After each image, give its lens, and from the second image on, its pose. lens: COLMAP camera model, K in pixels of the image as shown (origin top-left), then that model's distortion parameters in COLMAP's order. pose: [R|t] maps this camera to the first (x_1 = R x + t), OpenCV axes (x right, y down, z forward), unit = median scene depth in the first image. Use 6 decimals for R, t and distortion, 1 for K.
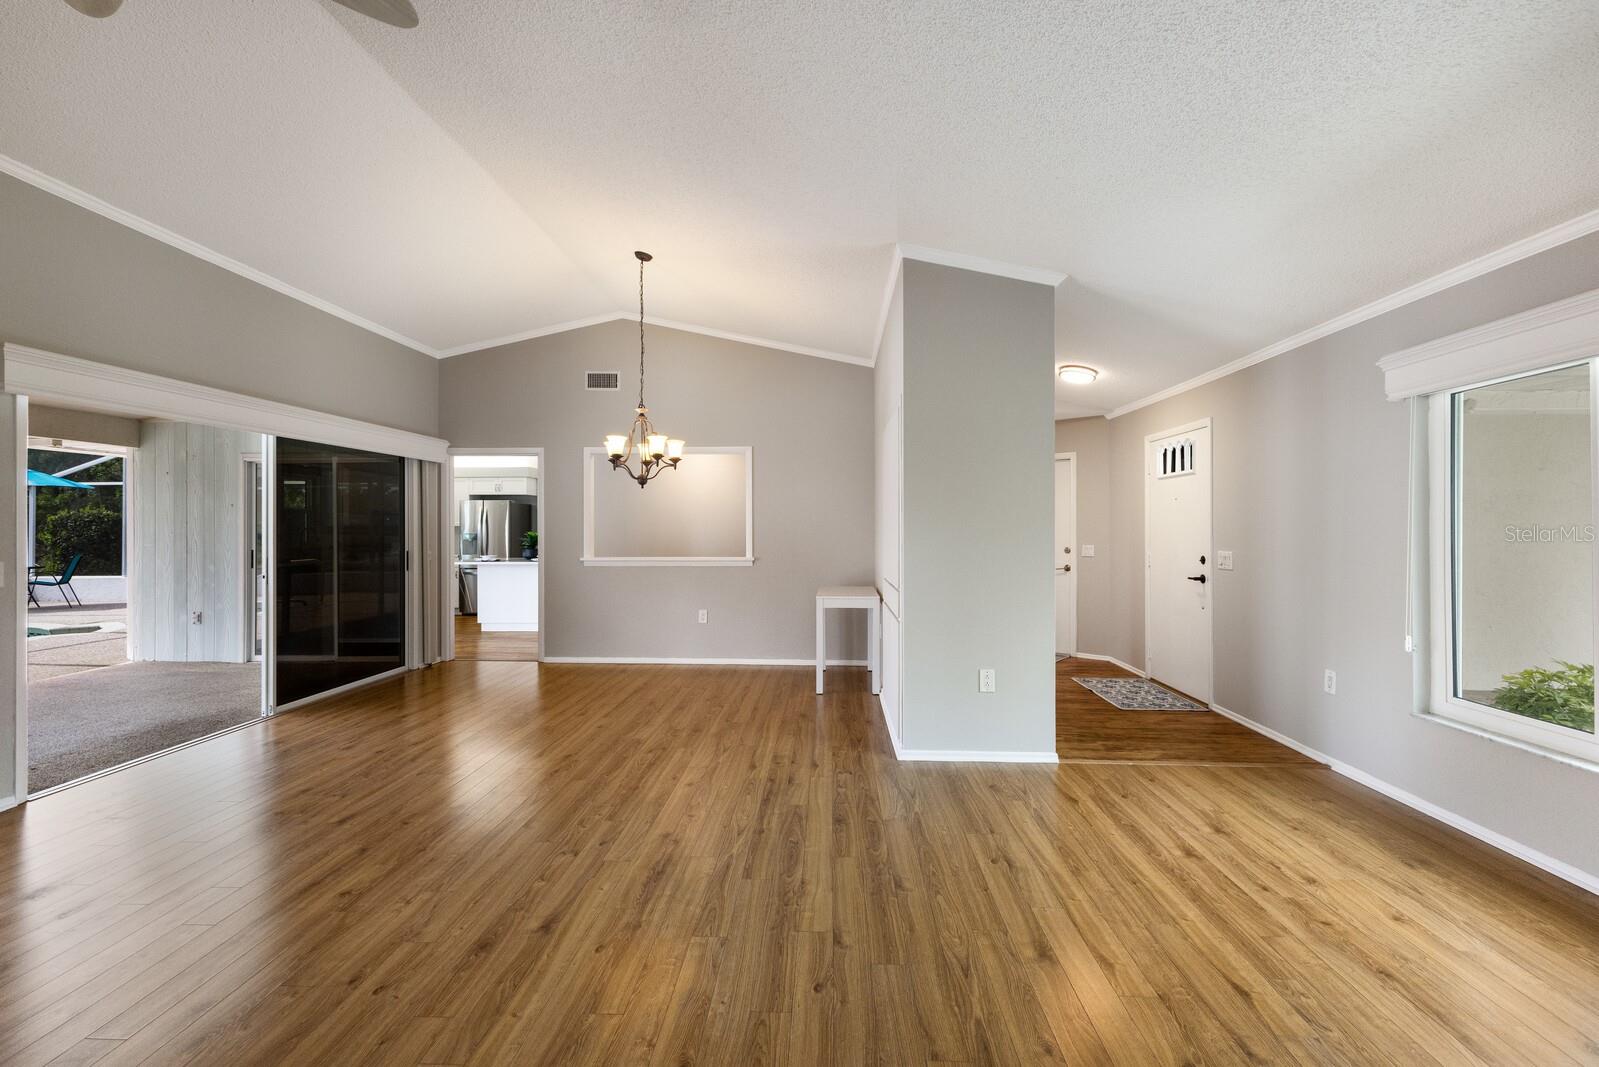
lens RADIAL K [[682.7, 0, 797.8], [0, 682.7, 528.2], [0, 0, 1]] dist [0.010066, 0.000210]
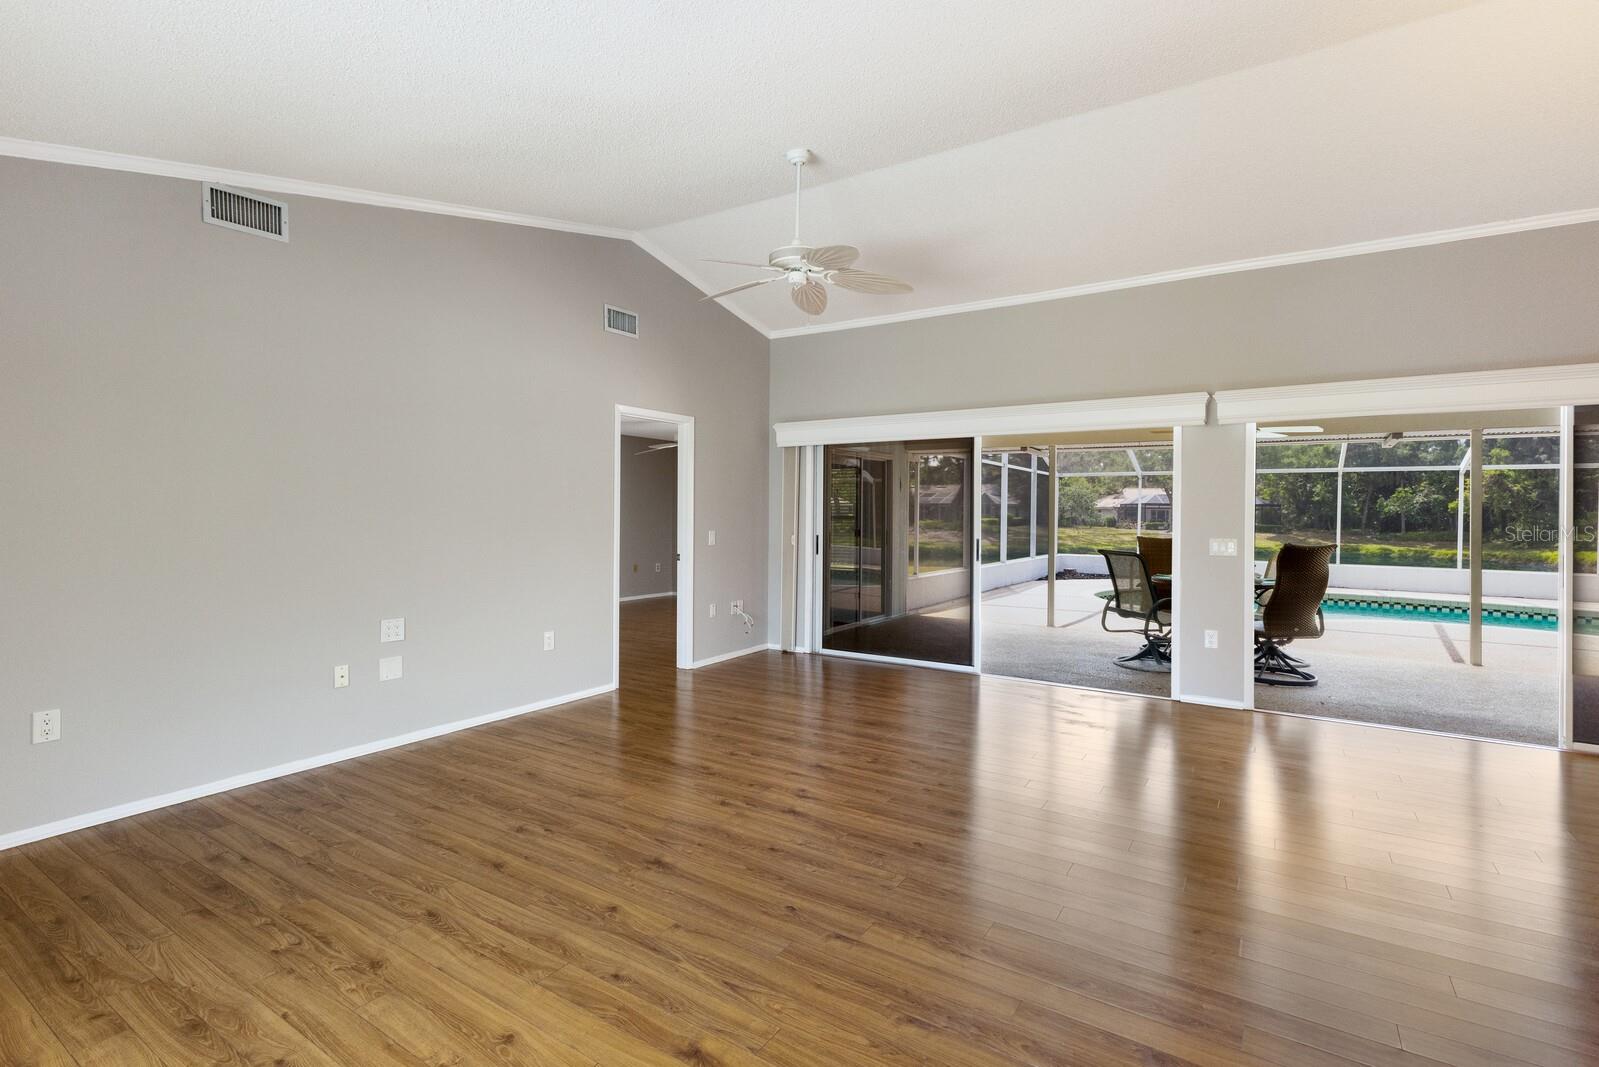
lens RADIAL K [[744.3, 0, 796.1], [0, 744.3, 507.3], [0, 0, 1]] dist [0.001673, 0.000134]
pose [[-0.501809, -0.006420, -0.864955, 0.322847], [-0.010289, 0.999946, -0.001452, -0.002481], [0.864917, 0.008171, -0.501848, 0.470266]]
